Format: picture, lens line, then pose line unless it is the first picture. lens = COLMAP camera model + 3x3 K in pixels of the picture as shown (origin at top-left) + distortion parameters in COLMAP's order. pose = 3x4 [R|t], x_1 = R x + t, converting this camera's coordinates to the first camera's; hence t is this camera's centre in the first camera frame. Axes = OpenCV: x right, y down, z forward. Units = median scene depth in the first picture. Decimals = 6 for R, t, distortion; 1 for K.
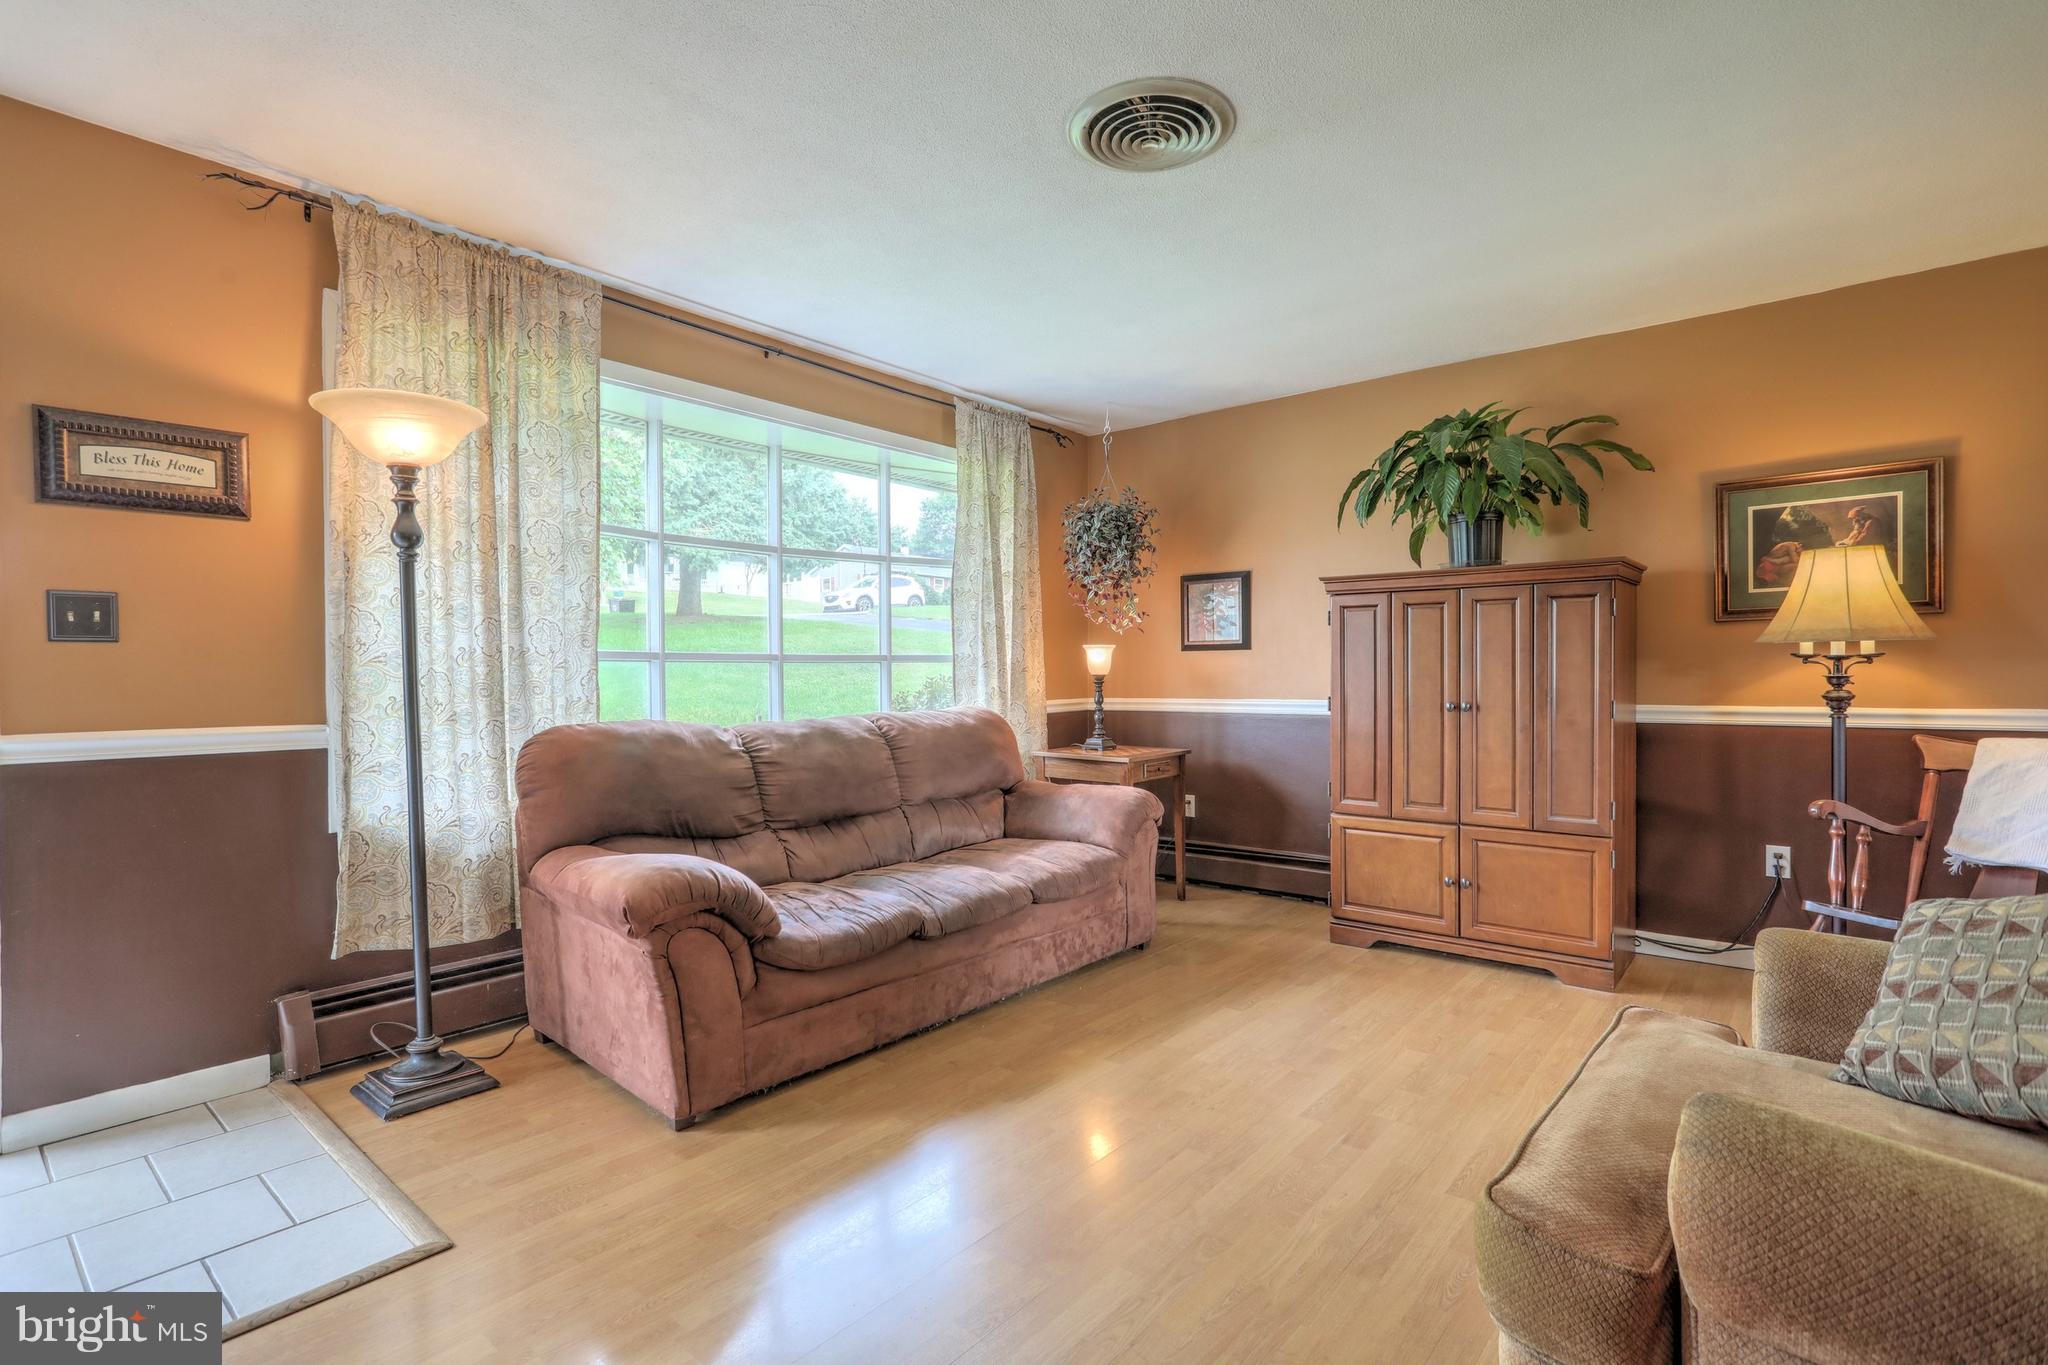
lens RADIAL K [[969.1, 0, 1026.1], [0, 969.1, 683.9], [0, 0, 1]] dist [-0.004702, 0.001564]
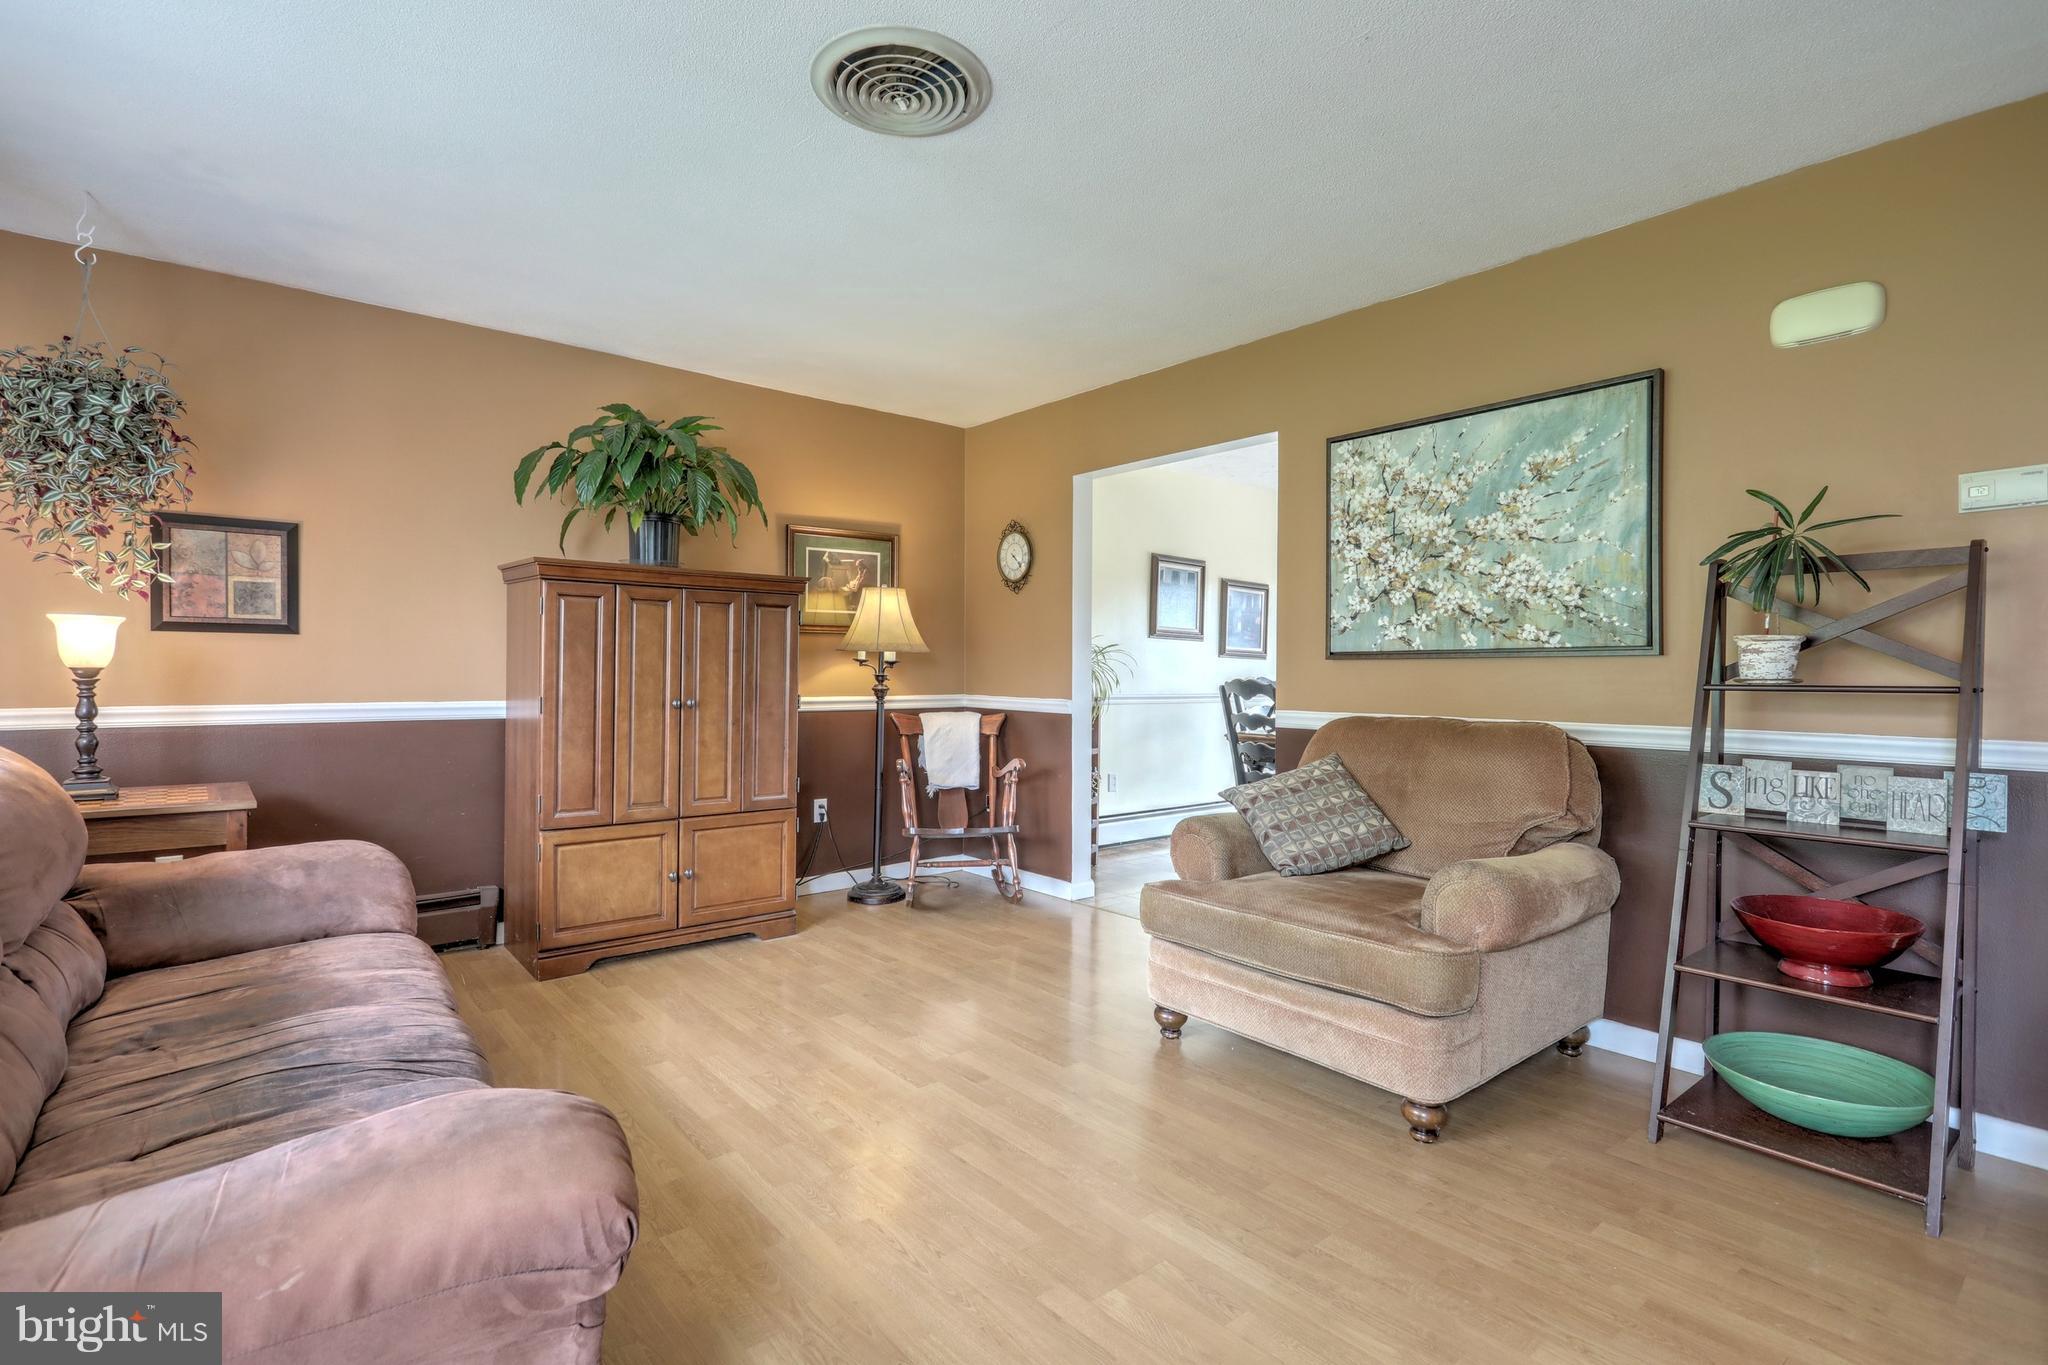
lens RADIAL K [[969.1, 0, 1013.0], [0, 969.1, 682.9], [0, 0, 1]] dist [-0.004702, 0.001564]
pose [[0.189644, -0.007157, 0.981827, -0.543362], [0.000184, 0.999974, 0.007253, -0.006330], [-0.981853, -0.001195, 0.189640, 0.506243]]
